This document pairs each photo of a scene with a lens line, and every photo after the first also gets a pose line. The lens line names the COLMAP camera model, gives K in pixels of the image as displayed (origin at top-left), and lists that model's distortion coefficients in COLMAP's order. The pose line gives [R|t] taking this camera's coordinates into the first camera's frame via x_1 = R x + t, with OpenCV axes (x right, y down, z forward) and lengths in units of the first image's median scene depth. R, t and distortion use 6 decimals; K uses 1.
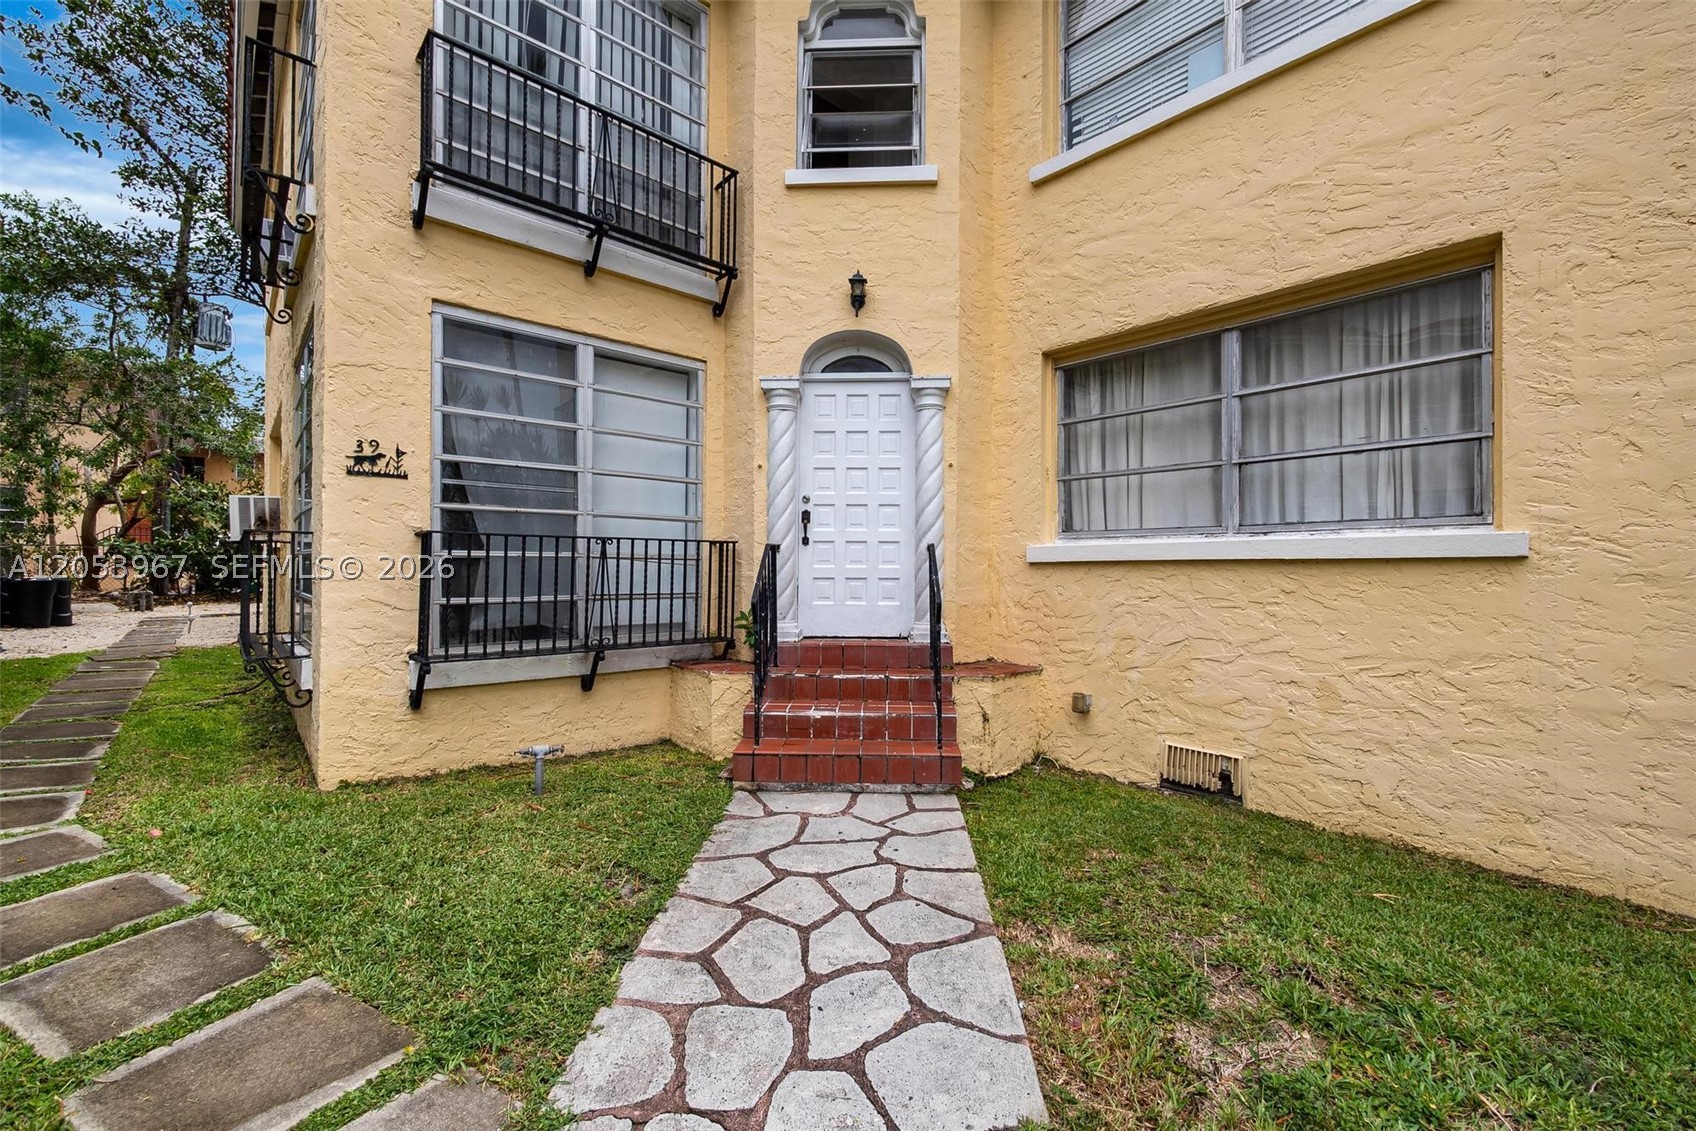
lens RADIAL K [[697.1, 0, 853.7], [0, 697.1, 569.1], [0, 0, 1]] dist [-0.004596, 0.000092]
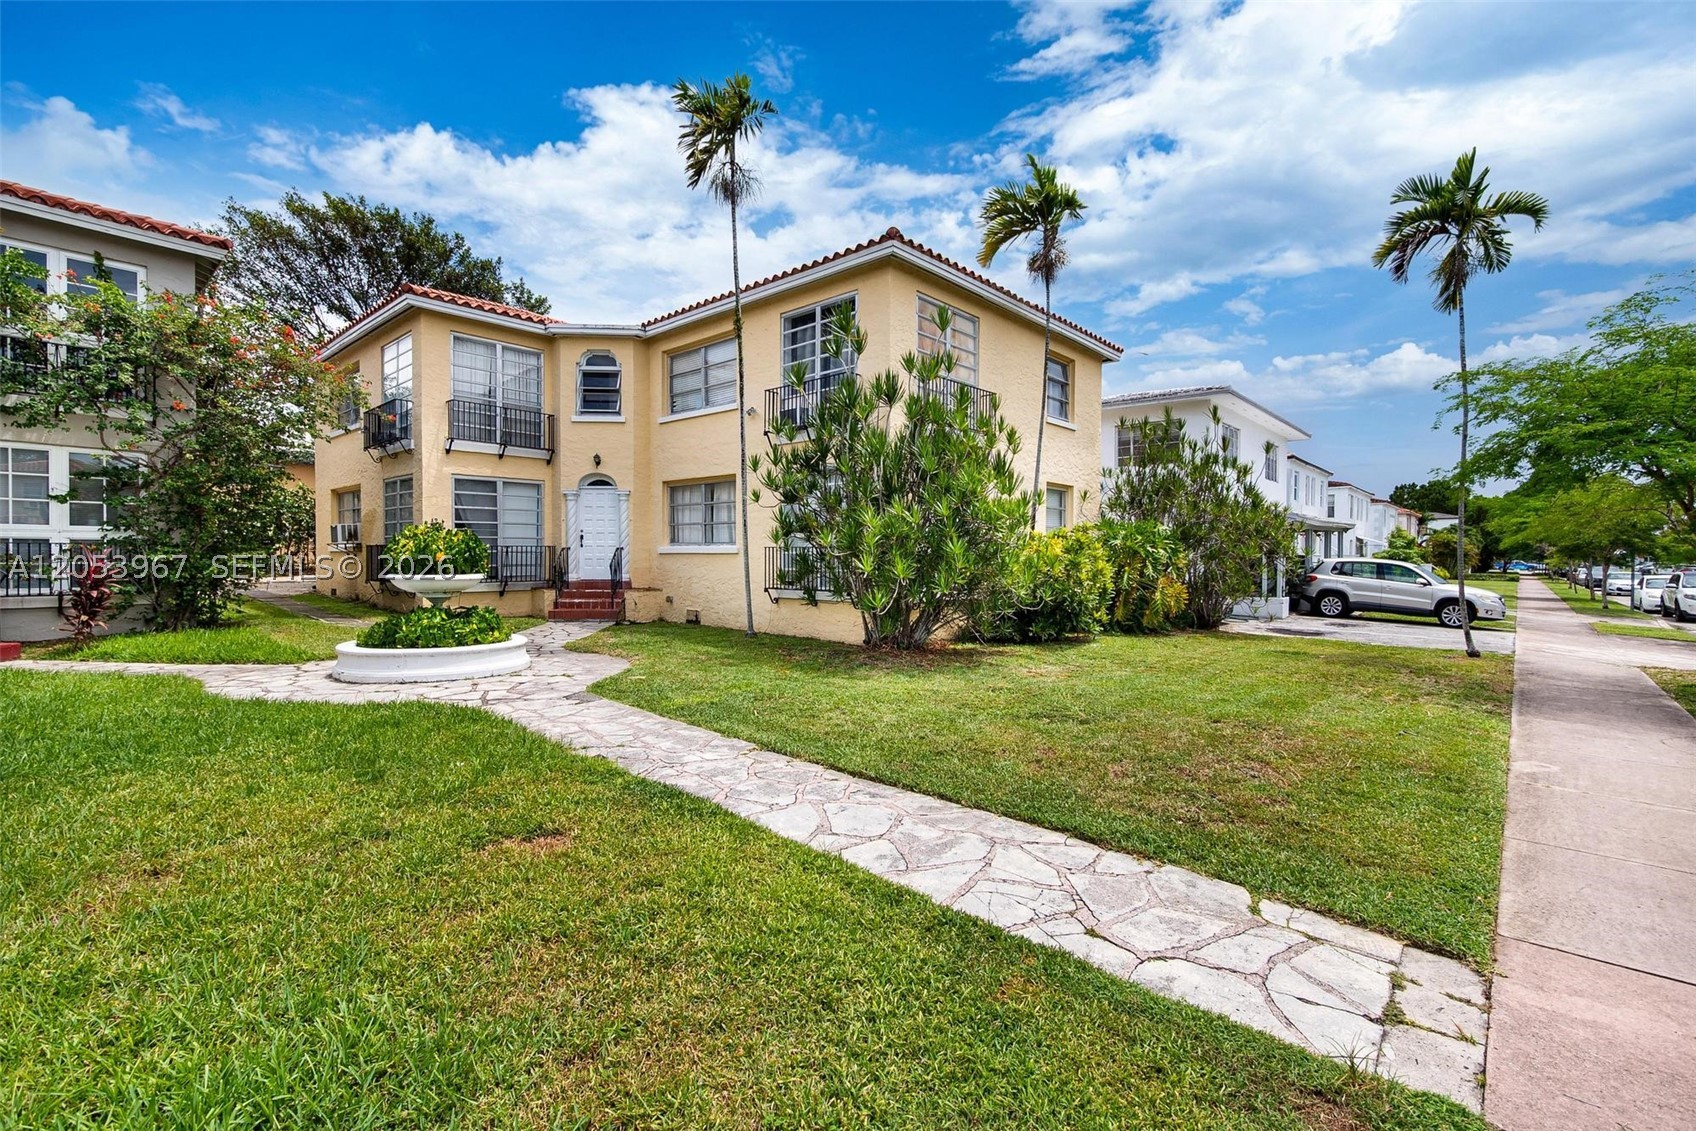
lens RADIAL K [[740.1, 0, 856.5], [0, 740.1, 566.6], [0, 0, 1]] dist [0.001317, 0.000336]
pose [[0.994181, -0.004075, 0.107642, 0.758342], [0.001742, 0.999762, 0.021754, -0.020321], [-0.107705, -0.021439, 0.993952, -2.226494]]
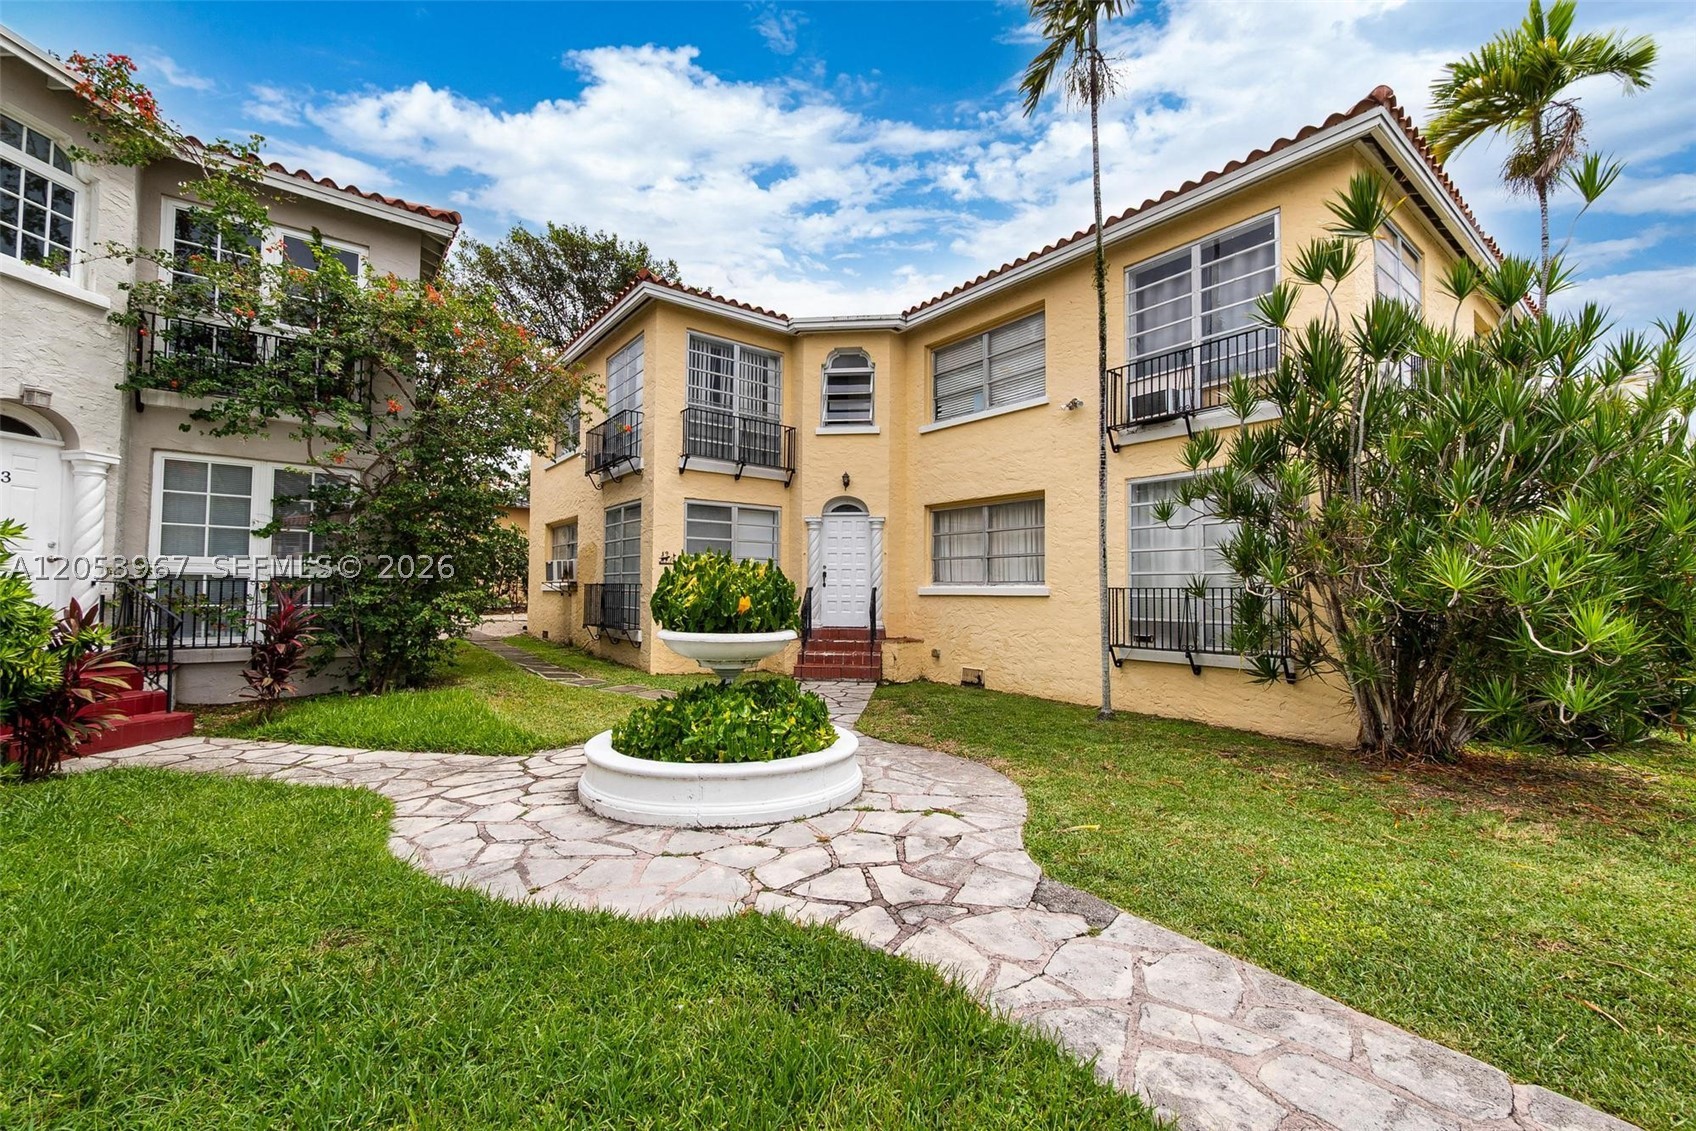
lens RADIAL K [[697.1, 0, 853.7], [0, 697.1, 569.1], [0, 0, 1]] dist [-0.004596, 0.000092]
pose [[0.997544, -0.000071, -0.070048, 0.201568], [-0.001959, 0.999580, -0.028914, -0.028462], [0.070021, 0.028980, 0.997124, -1.375470]]
